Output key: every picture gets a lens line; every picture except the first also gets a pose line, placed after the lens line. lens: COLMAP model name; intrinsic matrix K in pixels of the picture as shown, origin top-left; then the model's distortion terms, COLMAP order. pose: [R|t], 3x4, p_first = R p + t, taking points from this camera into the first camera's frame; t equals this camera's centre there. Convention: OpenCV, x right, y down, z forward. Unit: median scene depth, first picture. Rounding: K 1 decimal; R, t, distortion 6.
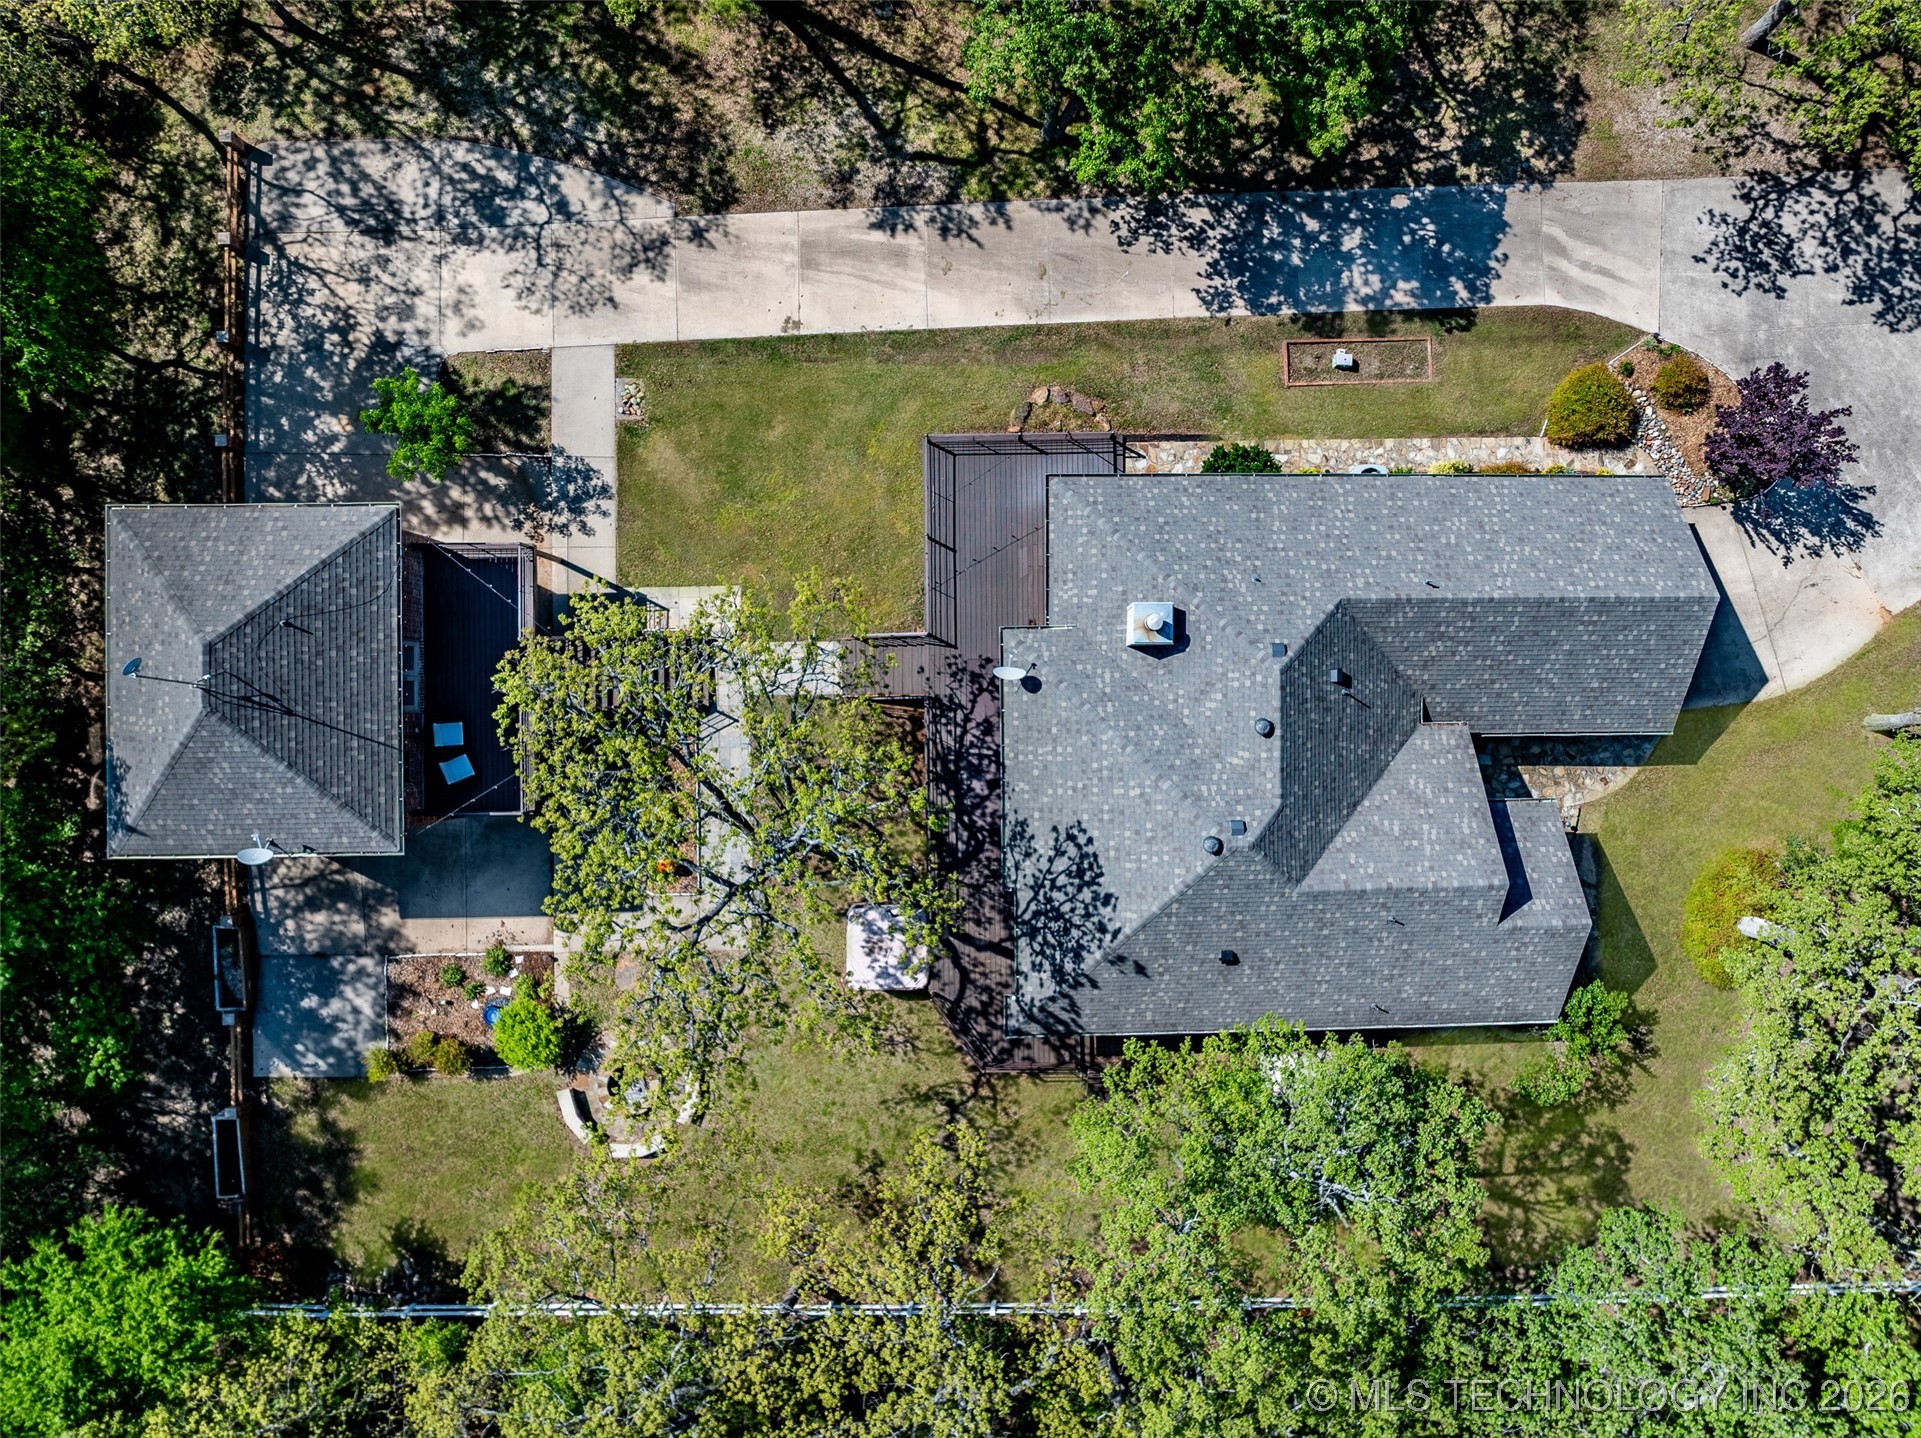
lens RADIAL K [[1344.9, 0, 958.9], [0, 1344.9, 727.1], [0, 0, 1]] dist [-0.029307, -0.002128]
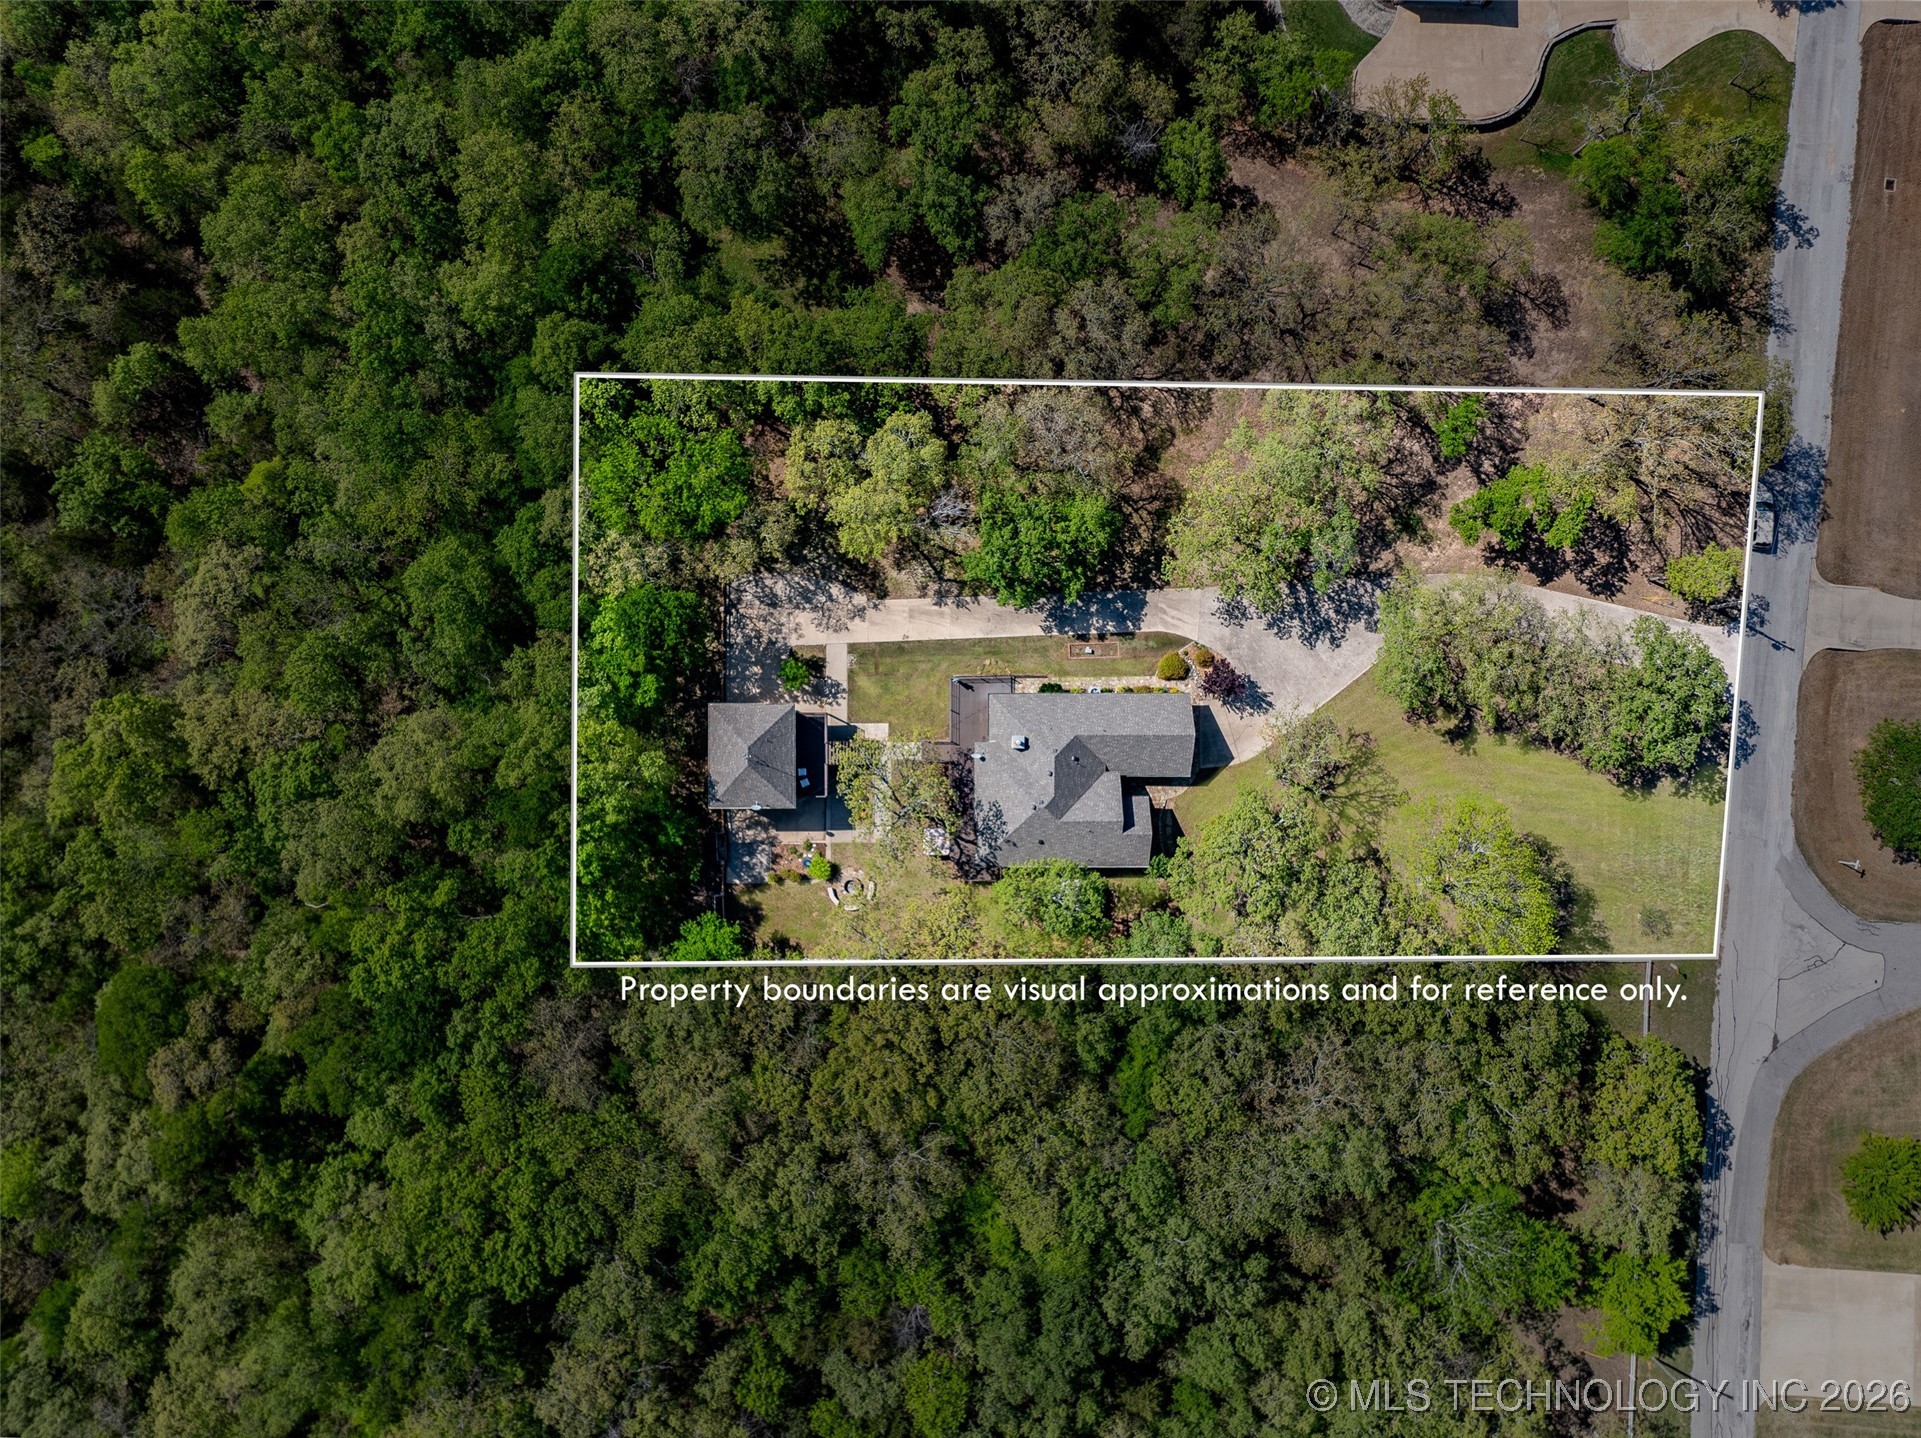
lens RADIAL K [[1344.9, 0, 954.4], [0, 1344.9, 707.8], [0, 0, 1]] dist [-0.029307, -0.002128]
pose [[0.999839, 0.012115, 0.013246, -0.054784], [-0.011697, 0.999444, -0.031236, -0.047945], [-0.013617, 0.031076, 0.999424, -2.043571]]
